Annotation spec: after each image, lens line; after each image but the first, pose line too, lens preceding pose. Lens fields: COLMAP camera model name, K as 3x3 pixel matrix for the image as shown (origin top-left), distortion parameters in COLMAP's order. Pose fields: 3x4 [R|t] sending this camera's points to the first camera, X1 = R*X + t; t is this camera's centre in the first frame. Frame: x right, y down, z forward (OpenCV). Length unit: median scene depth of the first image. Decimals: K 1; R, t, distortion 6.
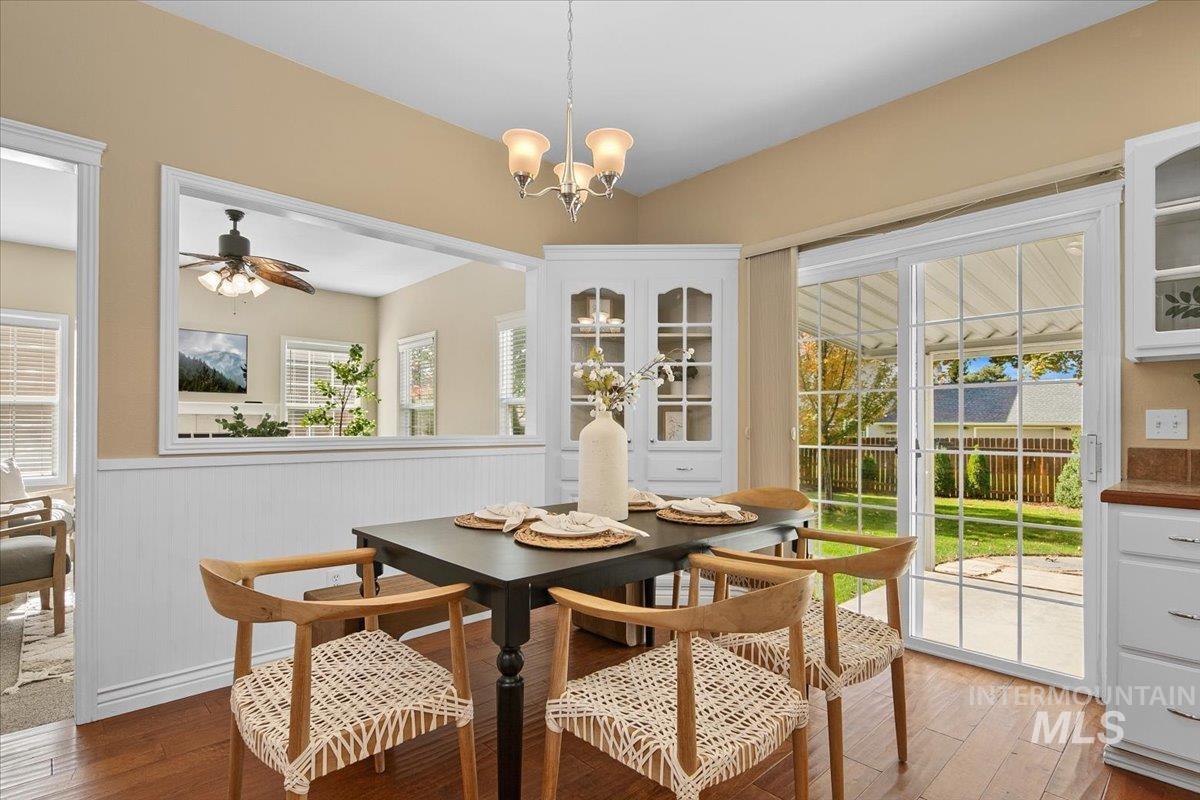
lens RADIAL K [[584.0, 0, 601.8], [0, 584.0, 419.2], [0, 0, 1]] dist [0.002461, 0.000516]
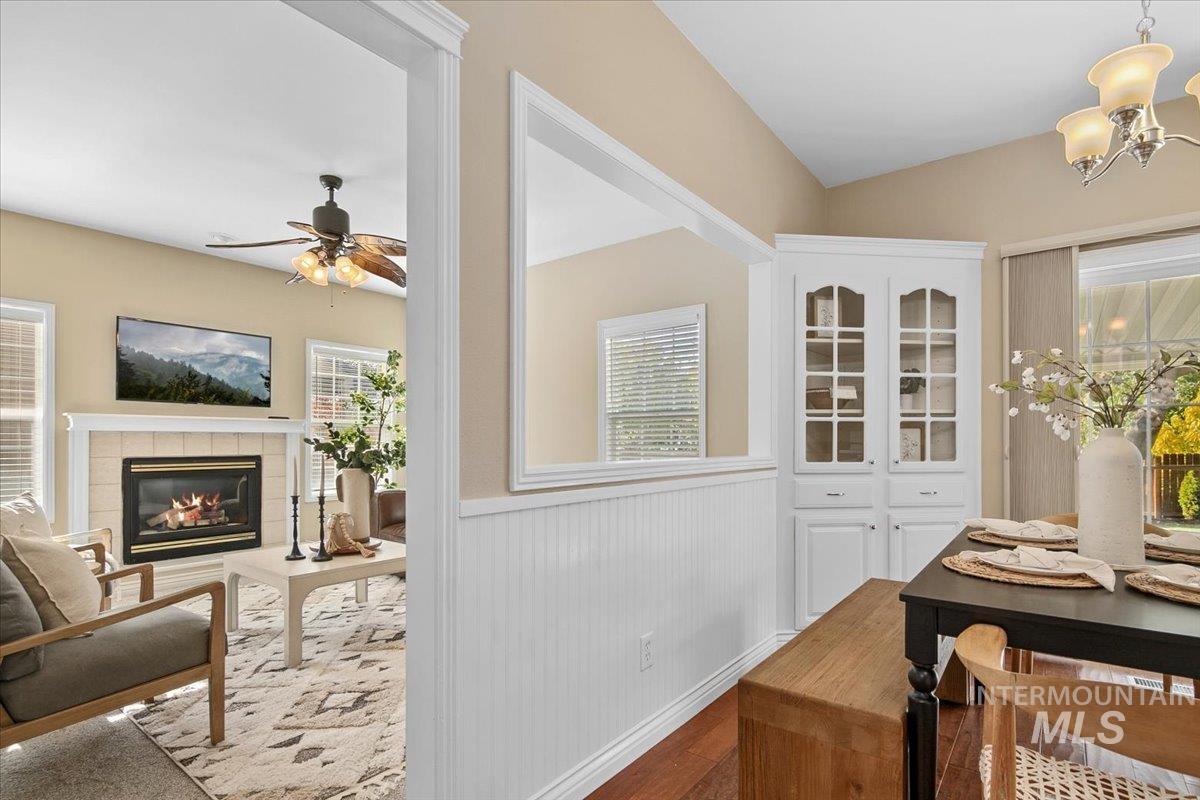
lens RADIAL K [[590.4, 0, 599.7], [0, 590.4, 435.6], [0, 0, 1]] dist [-0.001731, -0.000808]
pose [[0.988660, -0.002720, 0.150149, -0.475591], [0.002870, 0.999996, -0.000781, -0.002585], [-0.150146, 0.001203, 0.988663, 0.186037]]
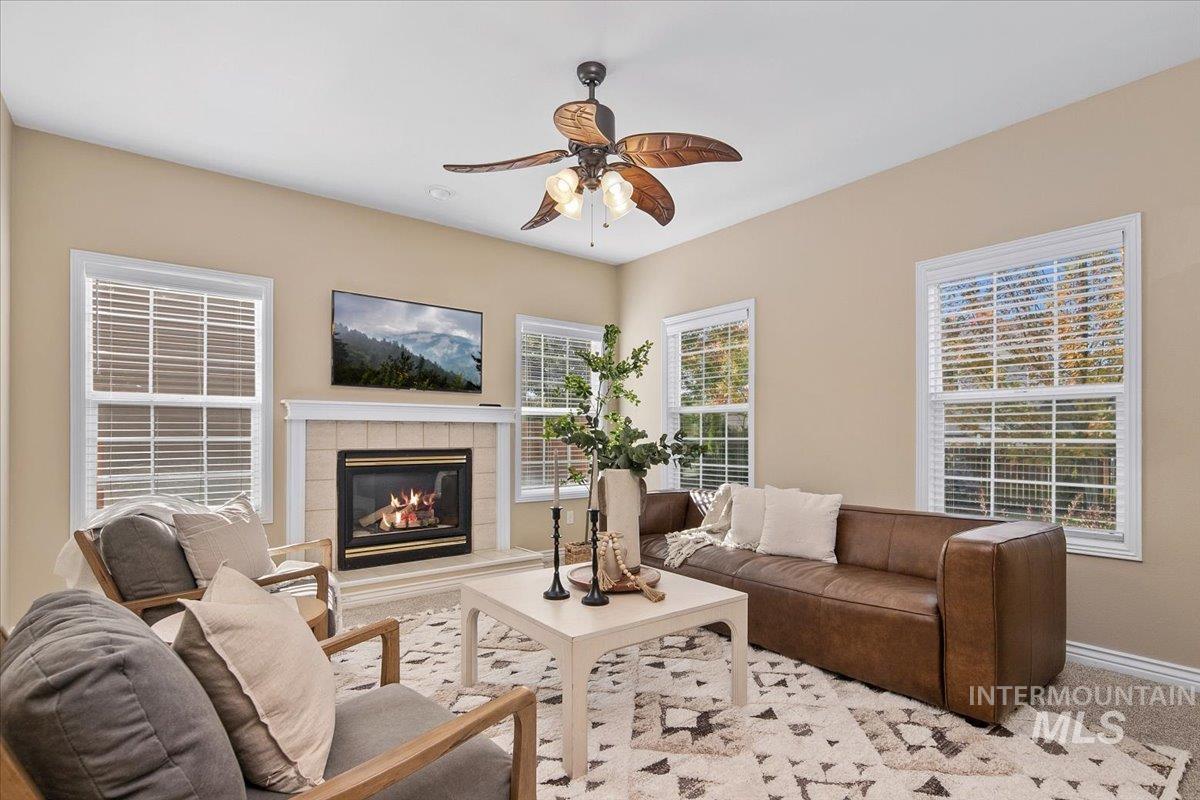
lens RADIAL K [[584.6, 0, 593.4], [0, 584.6, 427.1], [0, 0, 1]] dist [0.001890, 0.000122]
pose [[0.995210, -0.002872, -0.097723, -0.699421], [0.002483, 0.999989, -0.004097, 0.002620], [0.097734, 0.003835, 0.995205, 0.522036]]
